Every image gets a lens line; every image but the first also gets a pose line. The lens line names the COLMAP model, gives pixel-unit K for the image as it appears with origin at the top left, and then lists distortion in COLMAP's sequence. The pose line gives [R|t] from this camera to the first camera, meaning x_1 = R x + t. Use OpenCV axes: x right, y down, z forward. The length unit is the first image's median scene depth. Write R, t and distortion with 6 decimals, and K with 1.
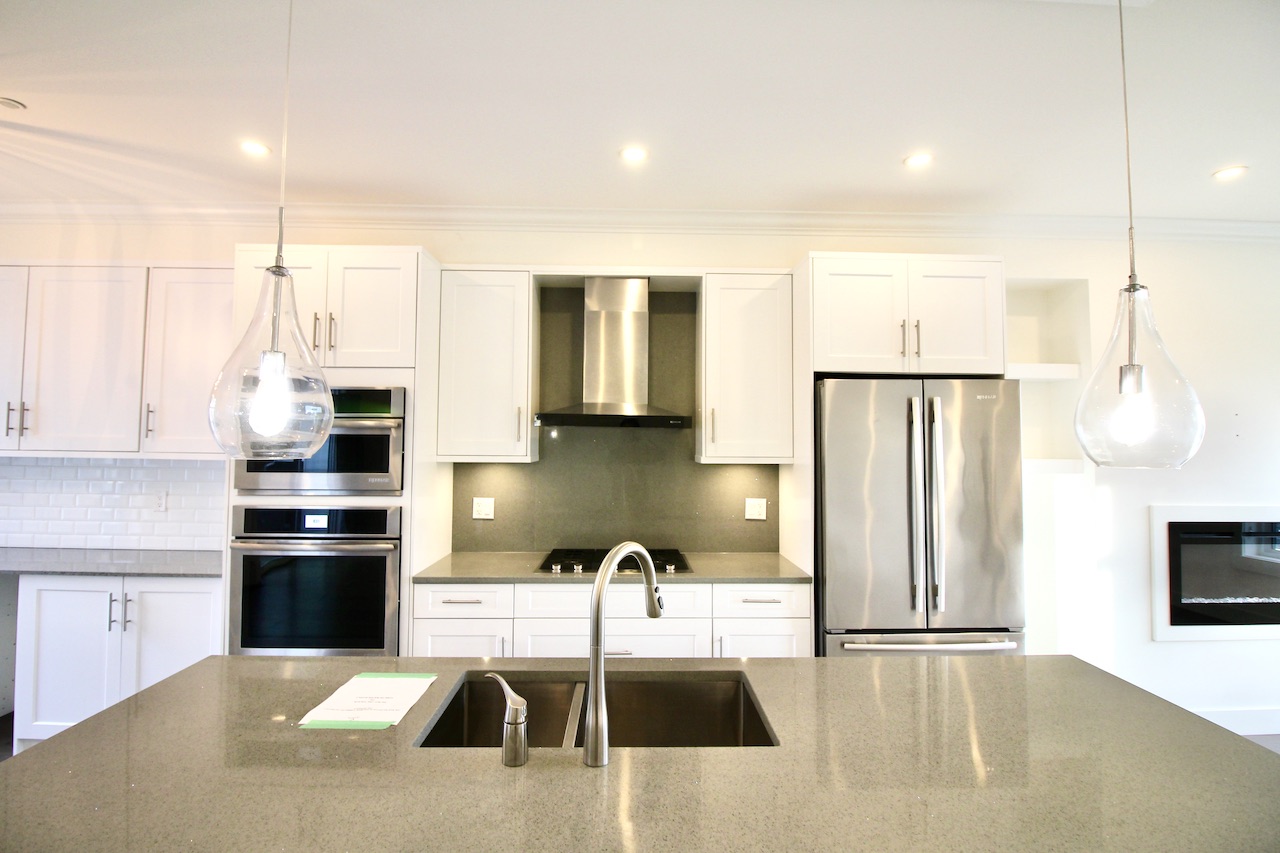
lens RADIAL K [[609.6, 0, 630.9], [0, 609.6, 414.5], [0, 0, 1]] dist [-0.017872, -0.001468]
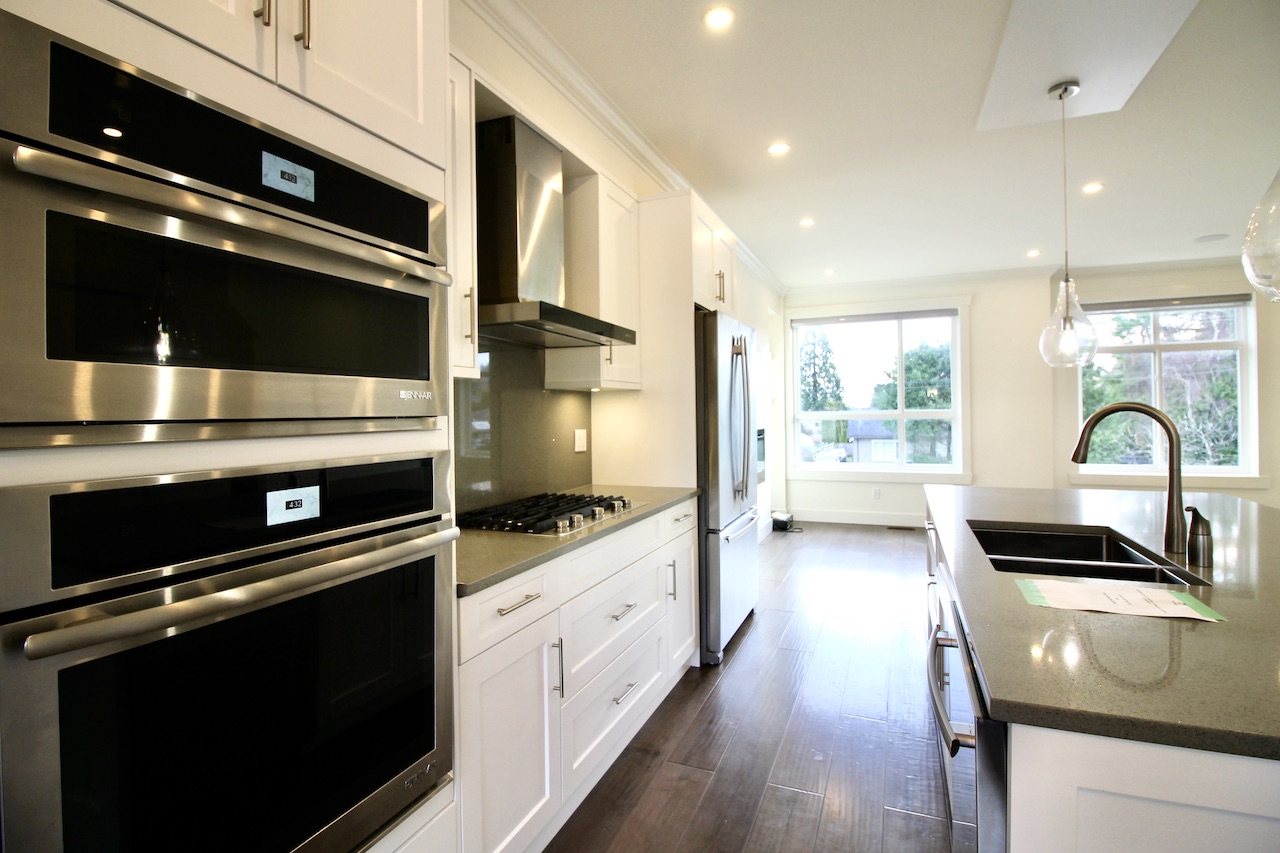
lens RADIAL K [[609.6, 0, 636.2], [0, 609.6, 416.8], [0, 0, 1]] dist [-0.017872, -0.001468]
pose [[0.422671, -0.020138, 0.906059, -0.741428], [-0.028980, 0.998942, 0.035722, 0.101076], [-0.905820, -0.041356, 0.421640, 0.642871]]
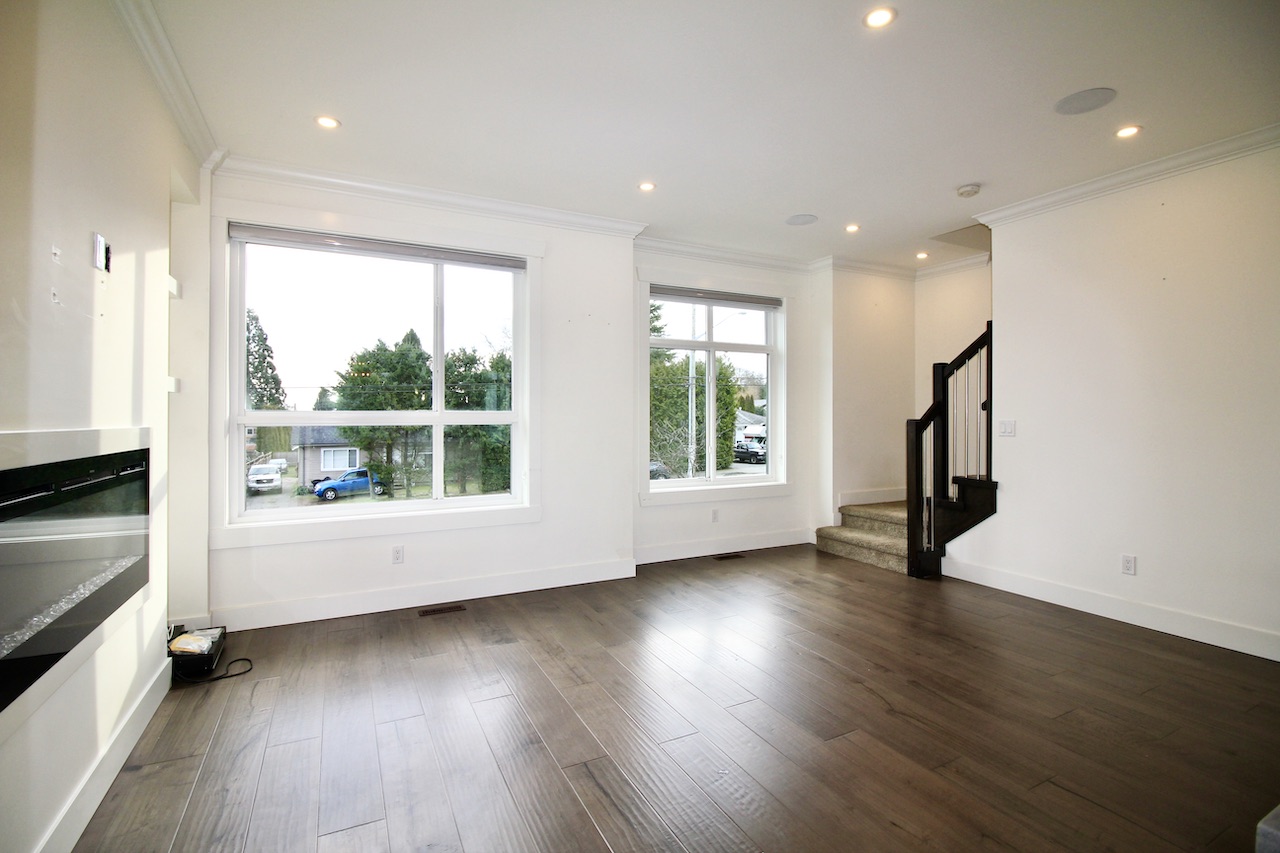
lens RADIAL K [[609.6, 0, 653.0], [0, 609.6, 409.6], [0, 0, 1]] dist [-0.017872, -0.001468]
pose [[-0.425596, -0.000220, 0.904913, 0.445131], [-0.049861, 0.998486, -0.023208, 0.141679], [-0.903538, -0.054997, -0.424963, 0.884047]]
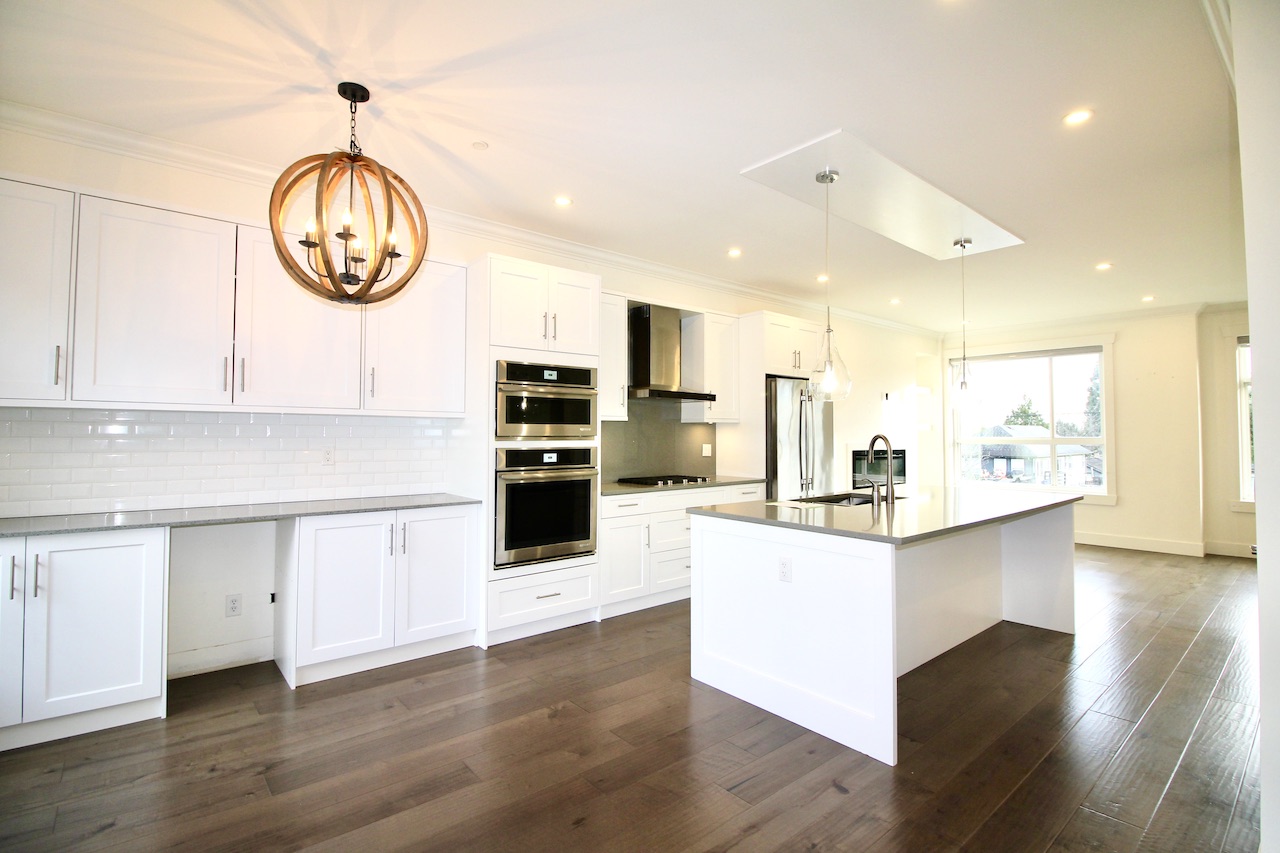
lens RADIAL K [[609.6, 0, 651.4], [0, 609.6, 417.6], [0, 0, 1]] dist [-0.017872, -0.001468]
pose [[0.770274, 0.011288, 0.637614, -1.228417], [-0.026529, 0.999545, 0.014353, 0.051645], [-0.637161, -0.027971, 0.770223, -0.266719]]
